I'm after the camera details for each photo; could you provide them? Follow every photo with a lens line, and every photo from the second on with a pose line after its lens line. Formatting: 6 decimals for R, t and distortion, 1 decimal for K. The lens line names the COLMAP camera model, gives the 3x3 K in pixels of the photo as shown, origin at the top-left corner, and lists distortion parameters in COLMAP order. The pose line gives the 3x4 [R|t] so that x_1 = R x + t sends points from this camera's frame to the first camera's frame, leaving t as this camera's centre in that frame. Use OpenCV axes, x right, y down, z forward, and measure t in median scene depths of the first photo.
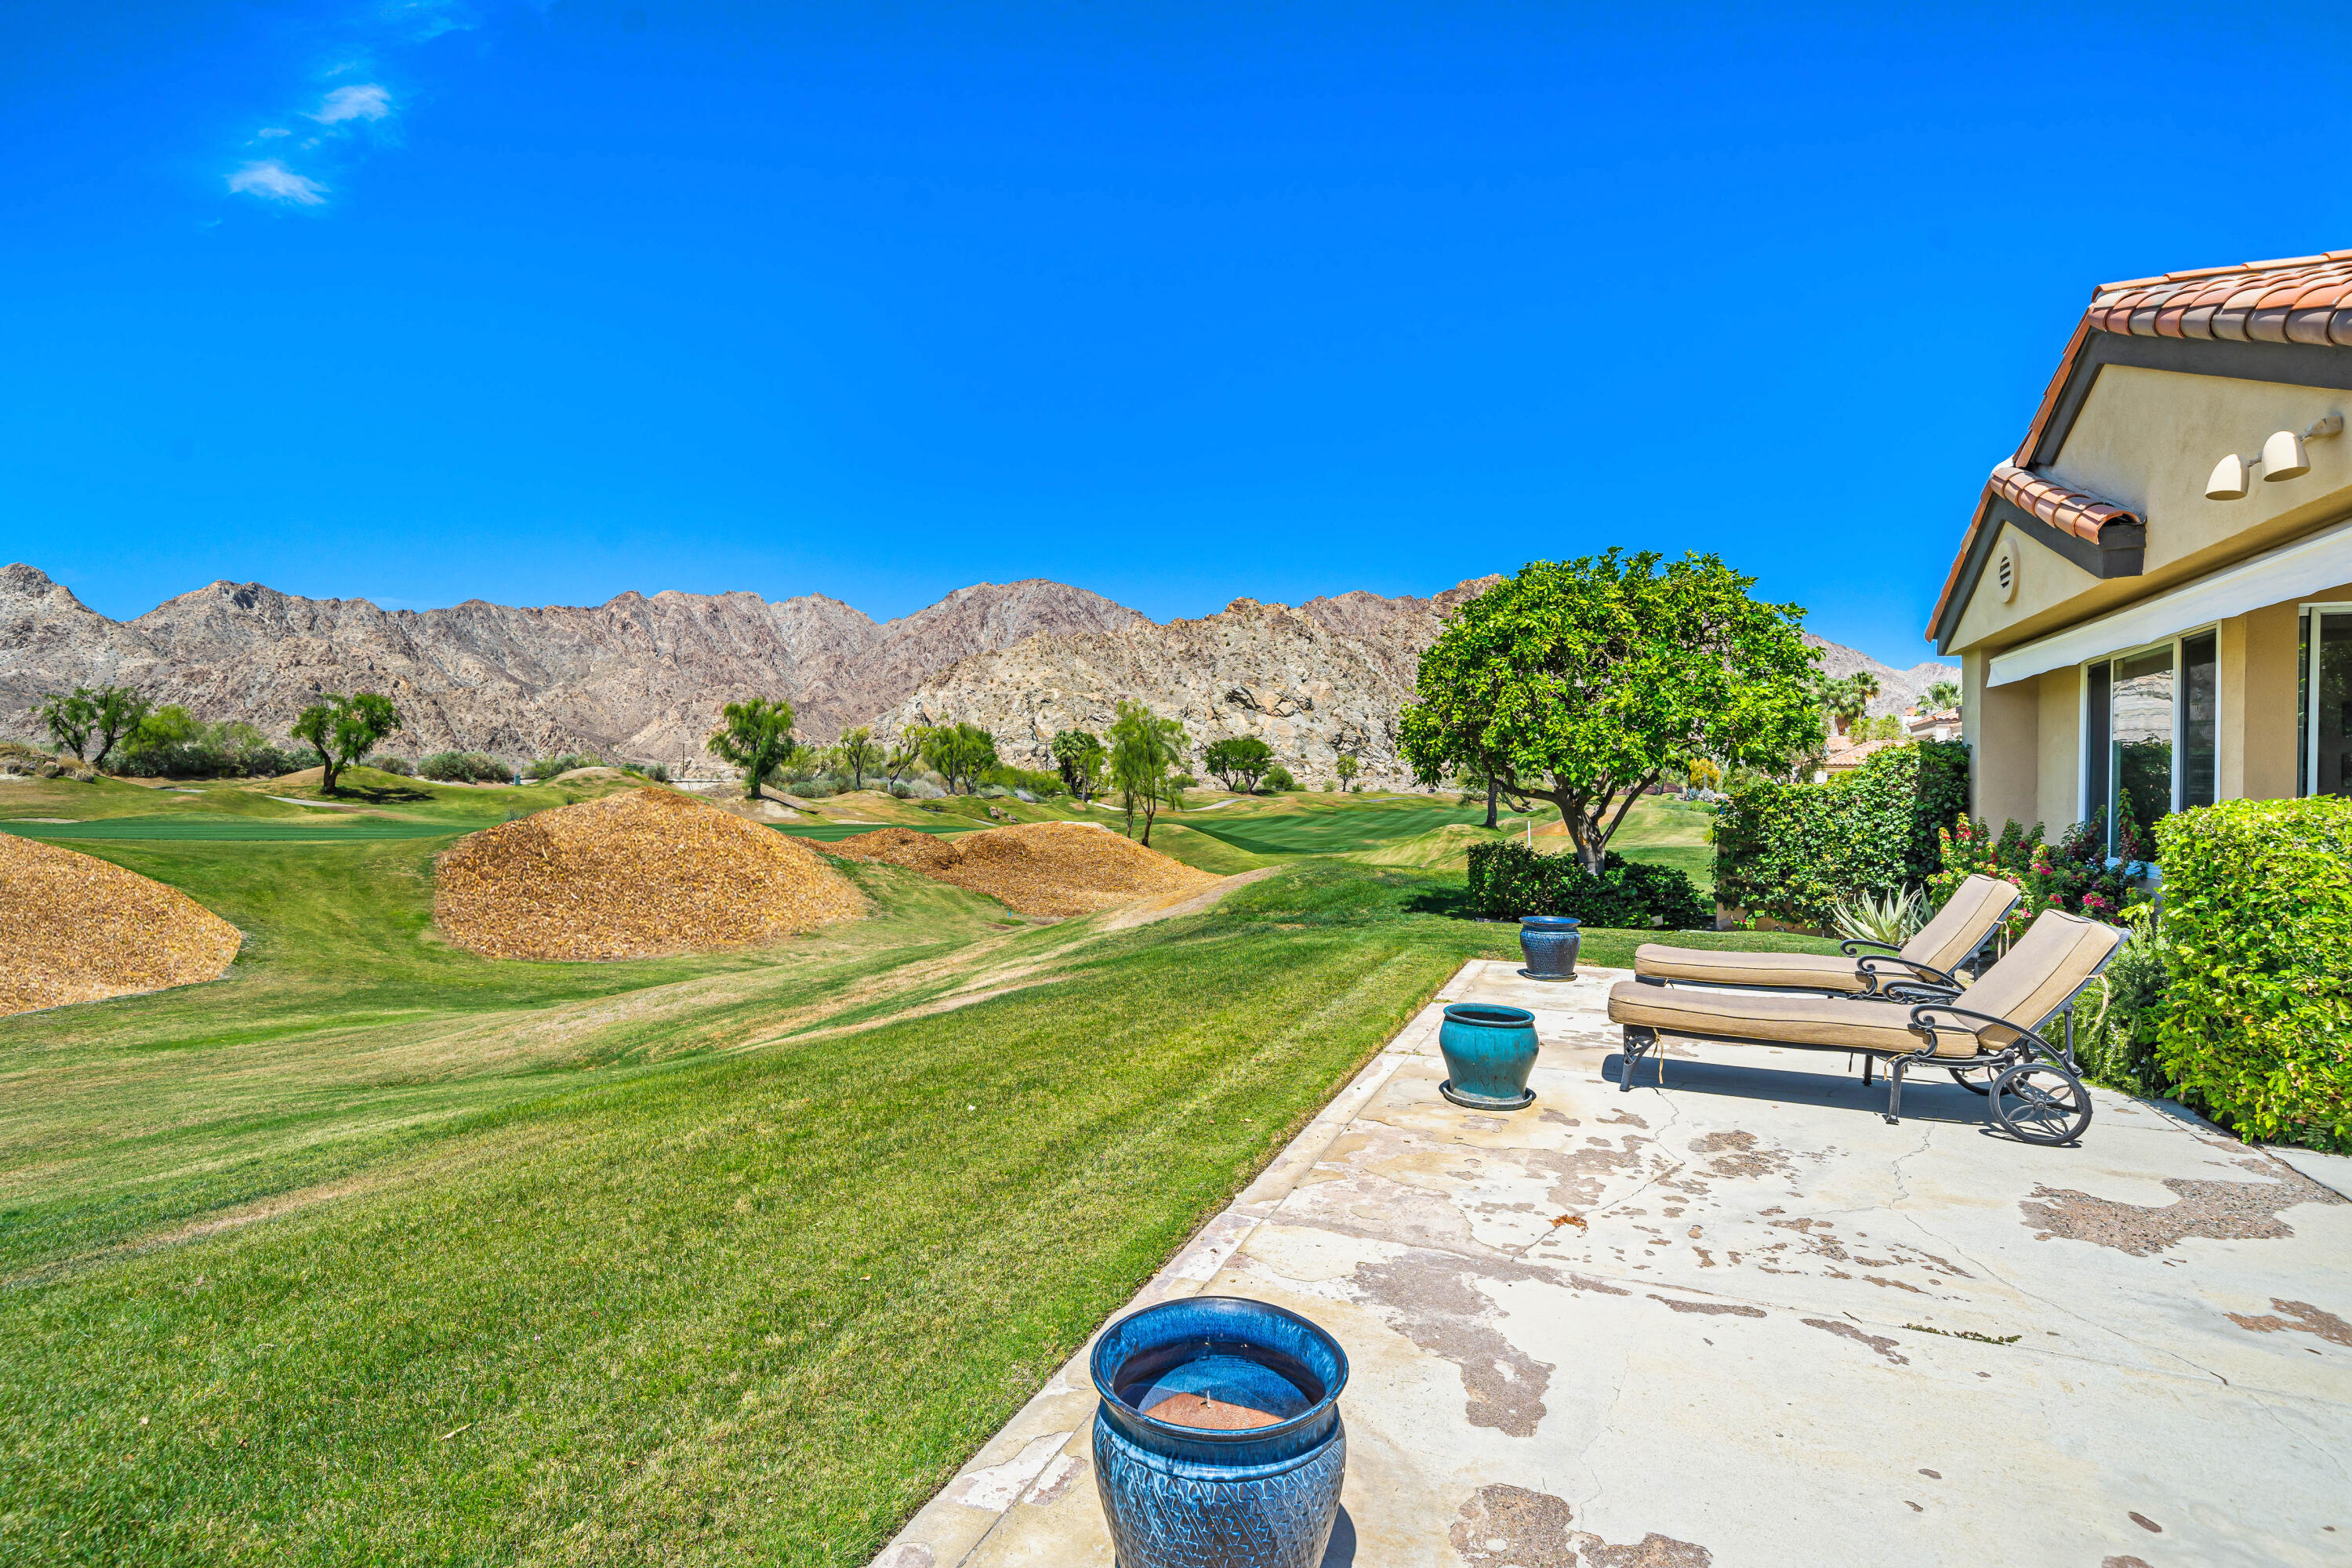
lens RADIAL K [[1071.4, 0, 1192.5], [0, 1071.4, 803.4], [0, 0, 1]] dist [-0.000616, 0.002104]
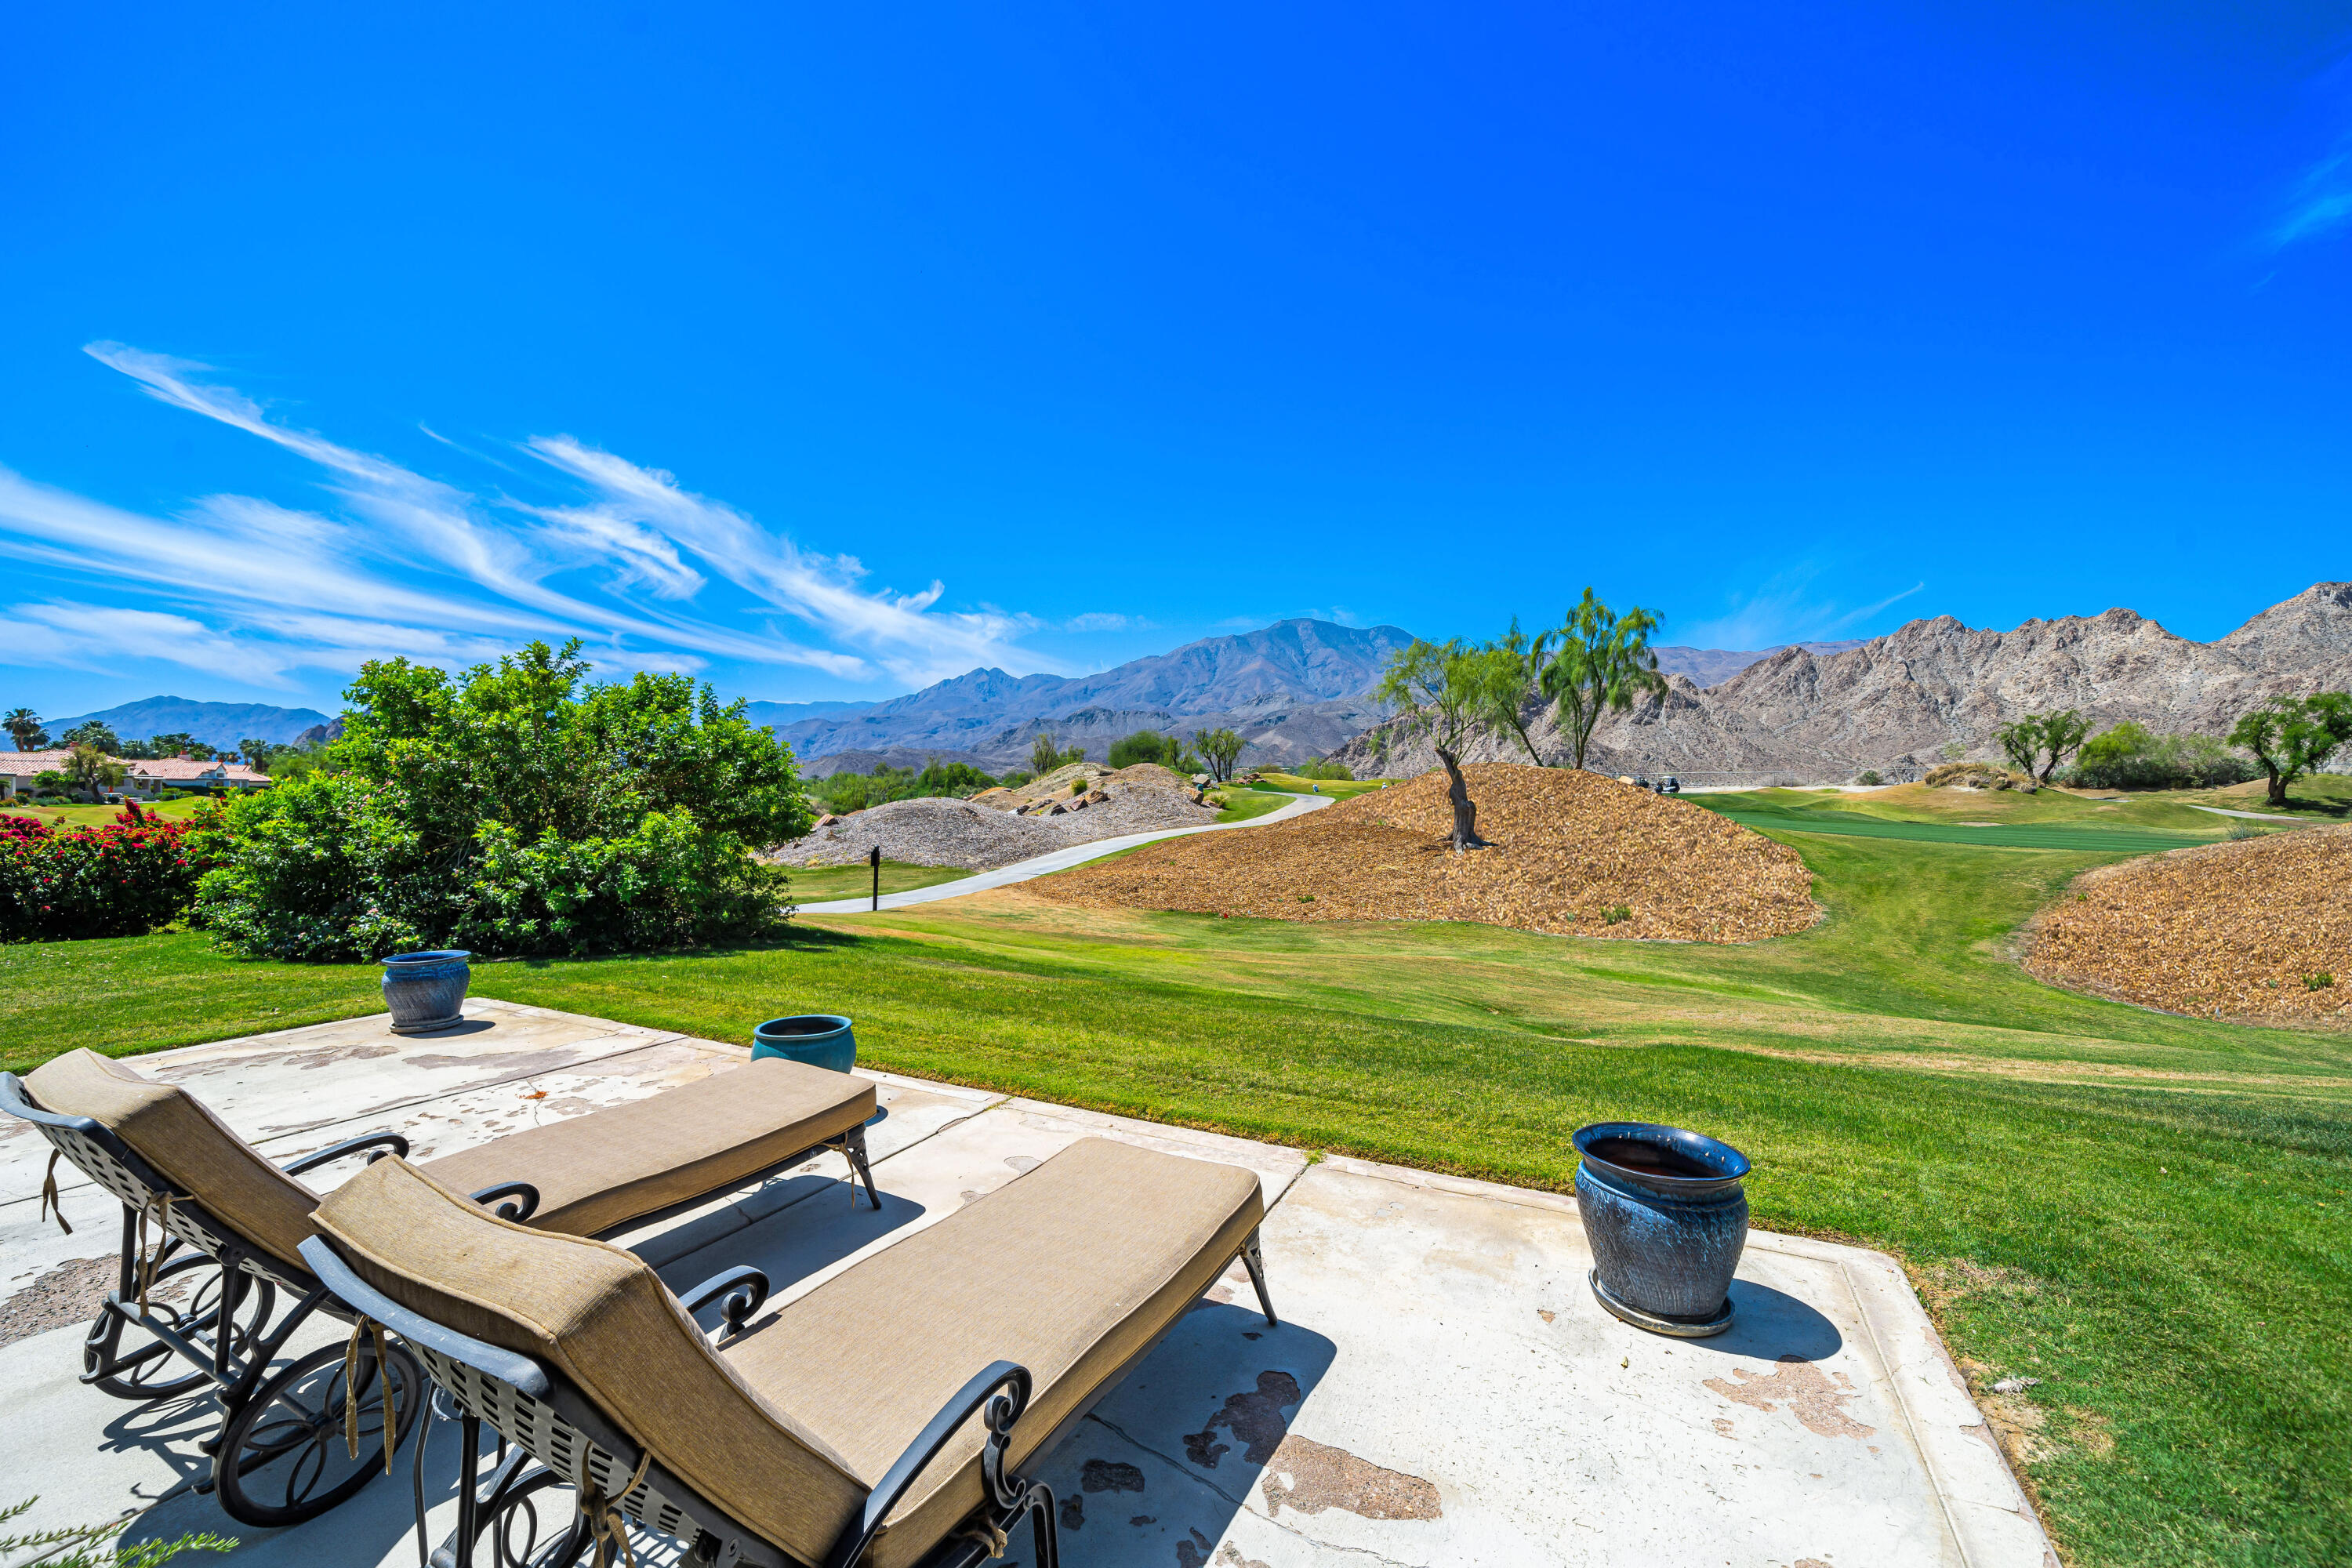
lens RADIAL K [[932.5, 0, 1144.5], [0, 932.5, 767.6], [0, 0, 1]] dist [-0.001786, -0.000237]
pose [[-0.073083, -0.029564, -0.996888, 0.068777], [-0.017027, 0.999452, -0.028392, -0.001675], [0.997181, 0.014899, -0.073546, 0.083618]]
